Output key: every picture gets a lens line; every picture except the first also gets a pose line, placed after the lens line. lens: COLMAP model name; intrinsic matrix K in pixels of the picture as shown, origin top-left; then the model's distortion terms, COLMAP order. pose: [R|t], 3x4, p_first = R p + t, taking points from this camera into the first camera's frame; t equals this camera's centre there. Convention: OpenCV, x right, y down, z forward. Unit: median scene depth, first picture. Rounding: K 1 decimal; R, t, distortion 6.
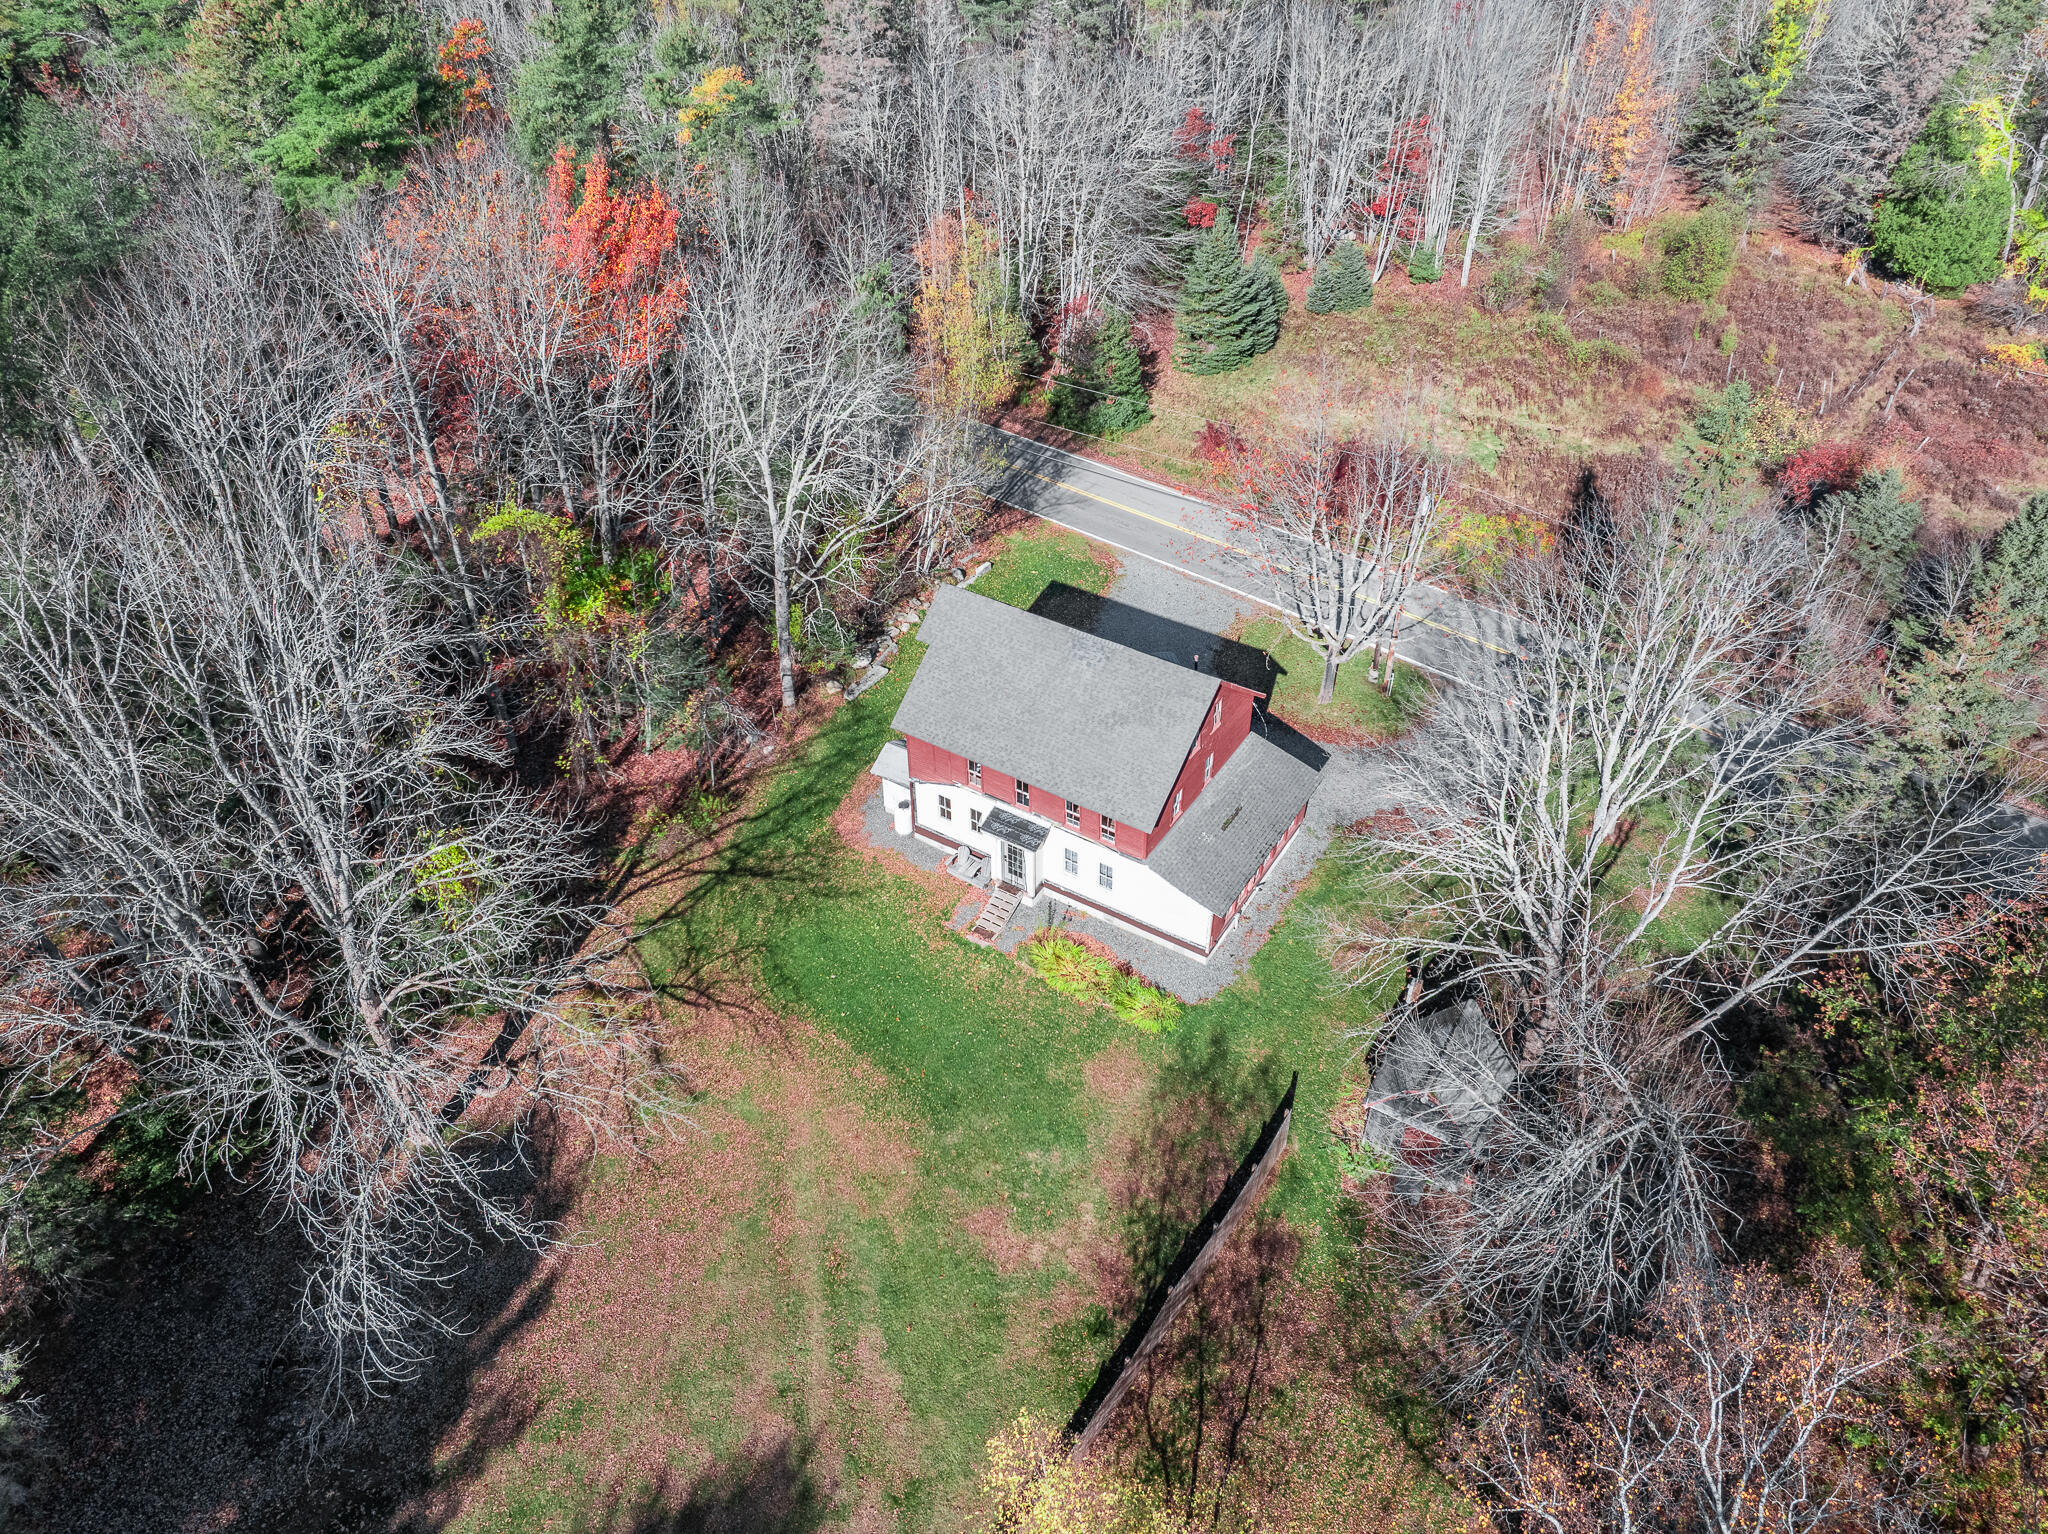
lens RADIAL K [[1462.5, 0, 1021.0], [0, 1462.5, 758.3], [0, 0, 1]] dist [-0.045091, 0.017033]
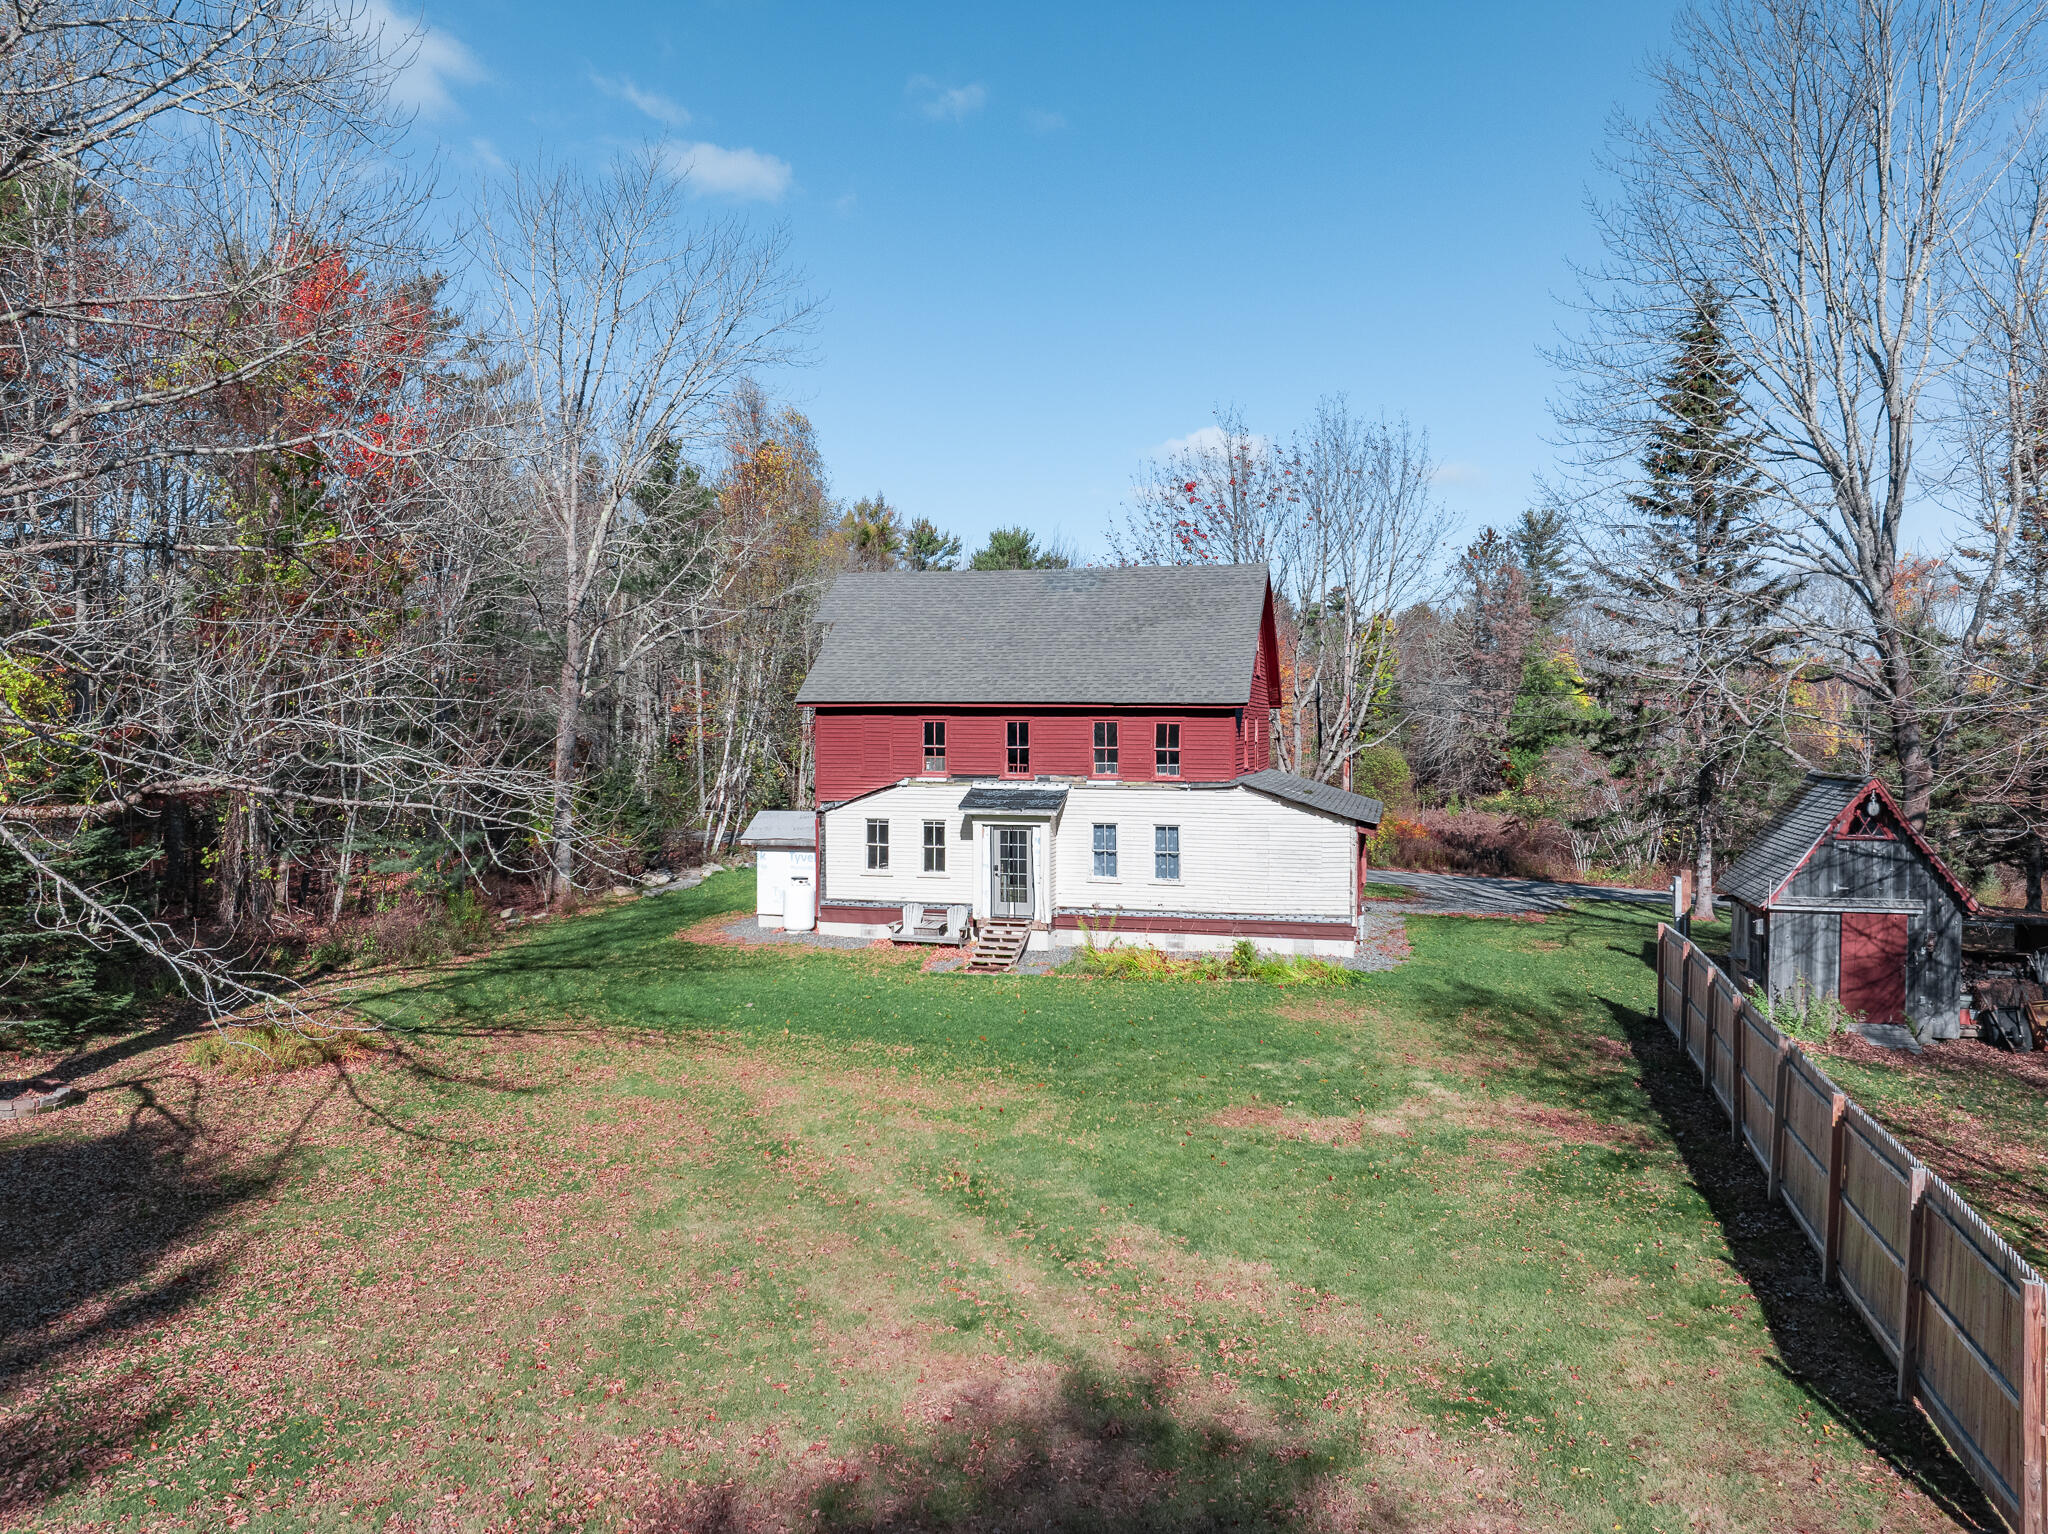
lens RADIAL K [[1462.5, 0, 1013.3], [0, 1462.5, 768.4], [0, 0, 1]] dist [-0.045091, 0.017033]
pose [[0.954731, -0.005249, 0.297424, -0.191786], [0.189592, 0.781194, -0.594803, 0.412482], [-0.229224, 0.624266, 0.746826, 0.518134]]
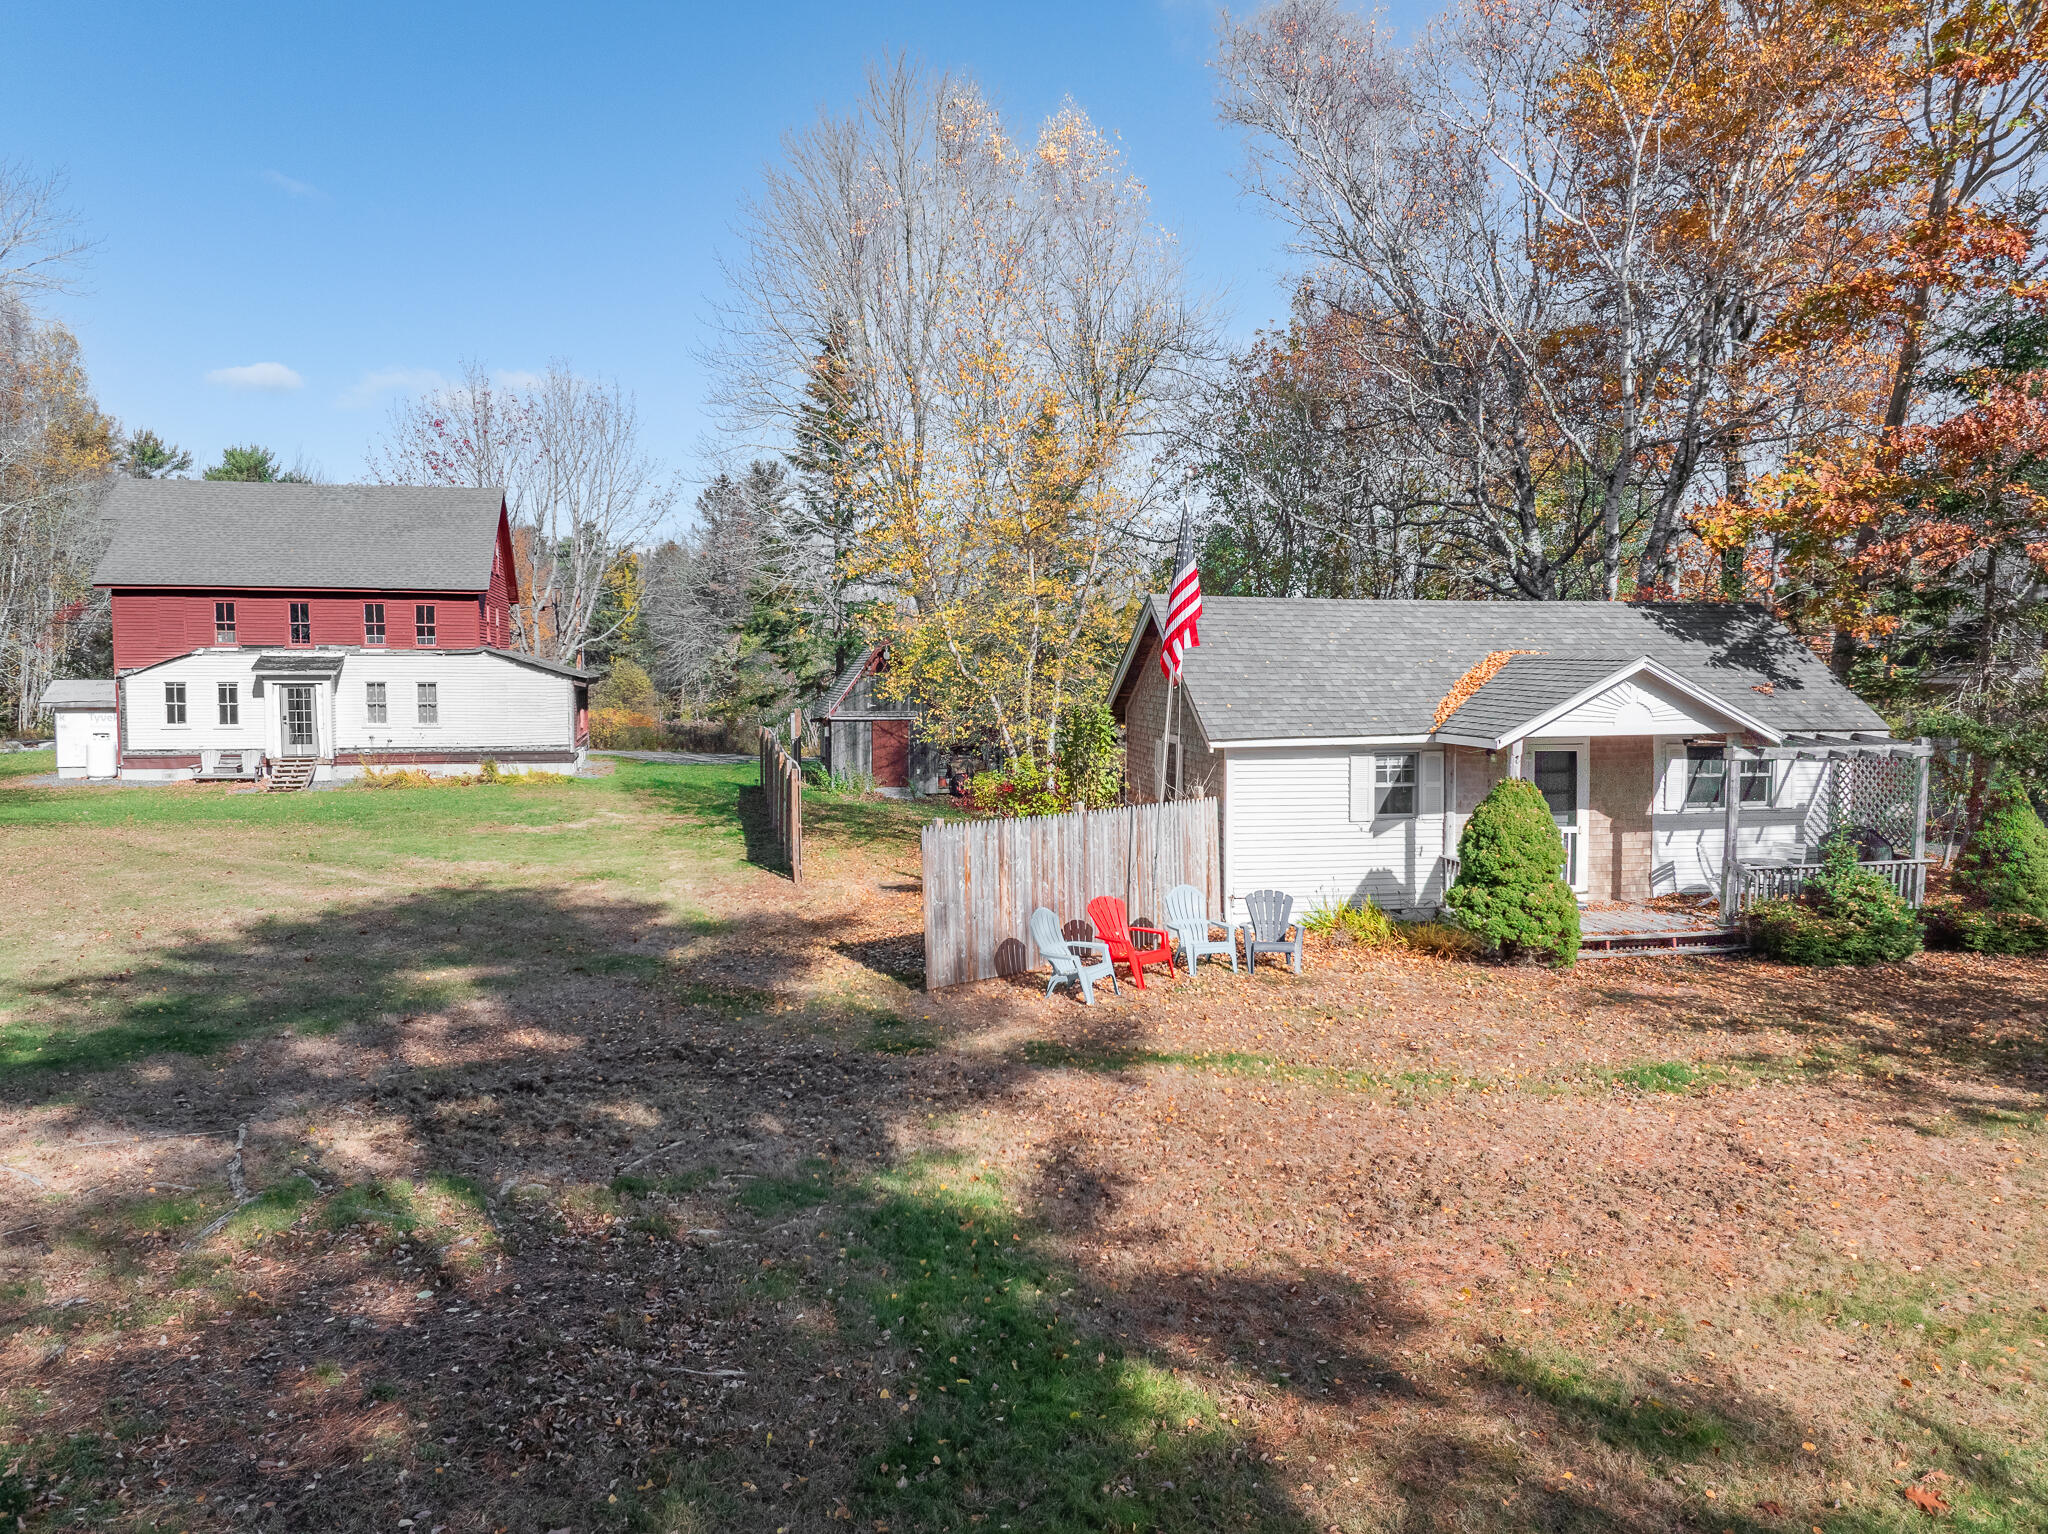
lens RADIAL K [[1462.5, 0, 1031.0], [0, 1462.5, 777.4], [0, 0, 1]] dist [-0.045091, 0.017033]
pose [[0.693712, -0.048985, 0.718584, -0.299746], [0.462459, 0.795156, -0.392247, 0.596327], [-0.552173, 0.604423, 0.574263, 0.355529]]
